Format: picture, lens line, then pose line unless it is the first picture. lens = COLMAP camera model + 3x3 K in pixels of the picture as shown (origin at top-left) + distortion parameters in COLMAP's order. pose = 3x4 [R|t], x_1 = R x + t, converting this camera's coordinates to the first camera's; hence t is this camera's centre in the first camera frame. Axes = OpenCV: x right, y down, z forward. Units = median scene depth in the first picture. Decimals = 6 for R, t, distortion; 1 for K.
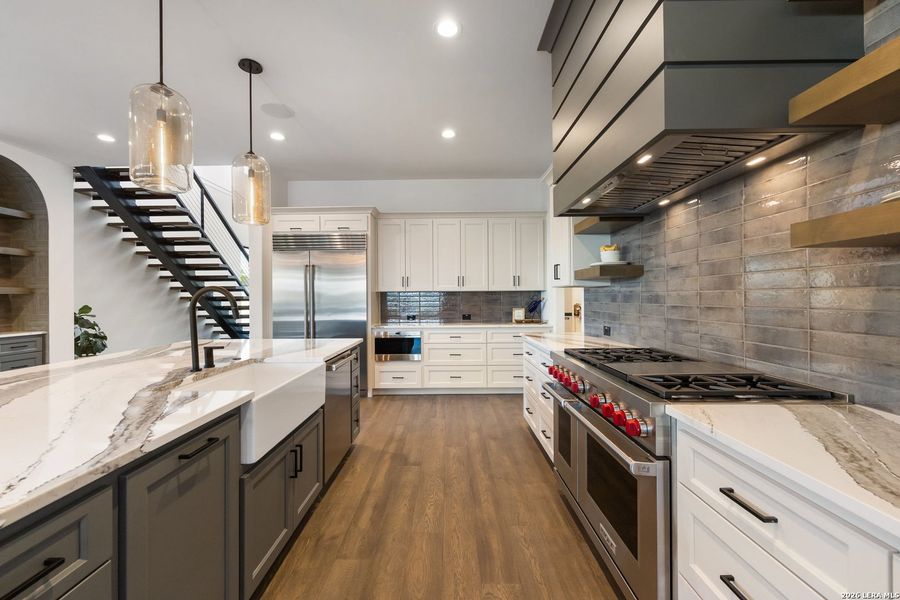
lens RADIAL K [[369.3, 0, 456.7], [0, 369.3, 293.5], [0, 0, 1]] dist [-0.000297, 0.001645]
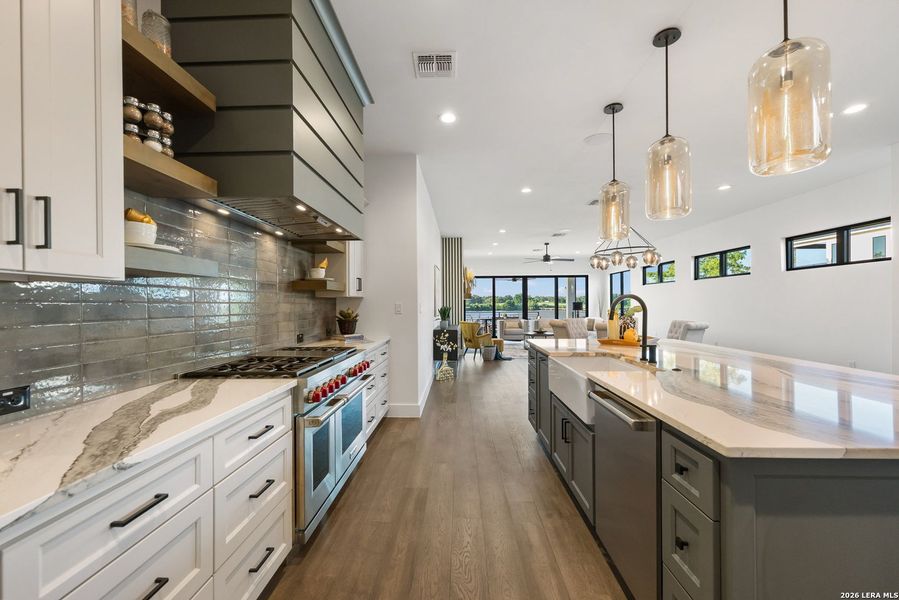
lens RADIAL K [[368.9, 0, 450.2], [0, 368.9, 305.2], [0, 0, 1]] dist [-0.000297, 0.001645]
pose [[-0.999345, -0.011379, 0.034346, -0.057907], [-0.010773, 0.999783, 0.017802, 0.001690], [-0.034541, 0.017420, -0.999251, 1.945390]]
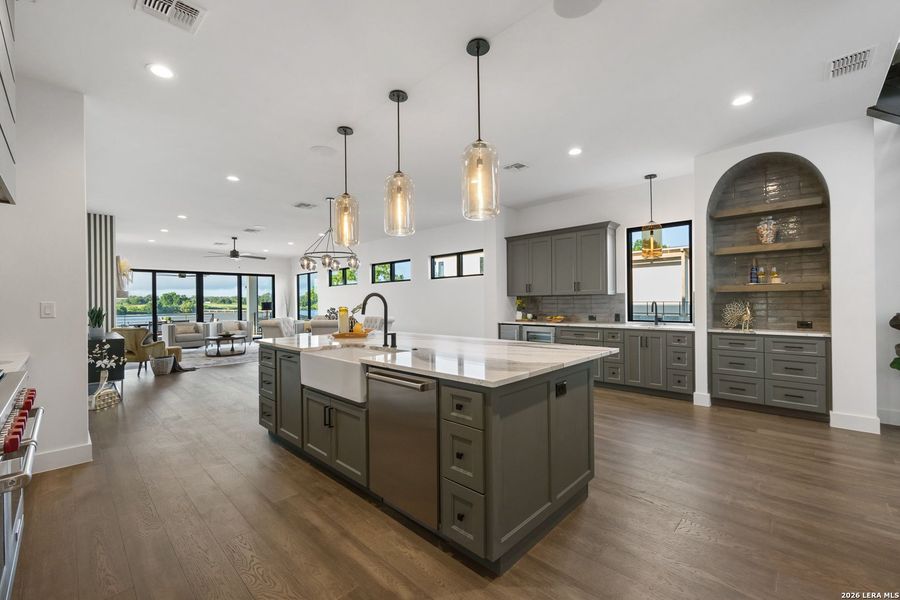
lens RADIAL K [[369.3, 0, 445.4], [0, 369.3, 303.3], [0, 0, 1]] dist [-0.000297, 0.001645]
pose [[-0.700088, -0.005676, -0.714034, 0.222883], [-0.009788, 0.999951, 0.001647, 0.015644], [0.713990, 0.008142, -0.700109, 1.950491]]
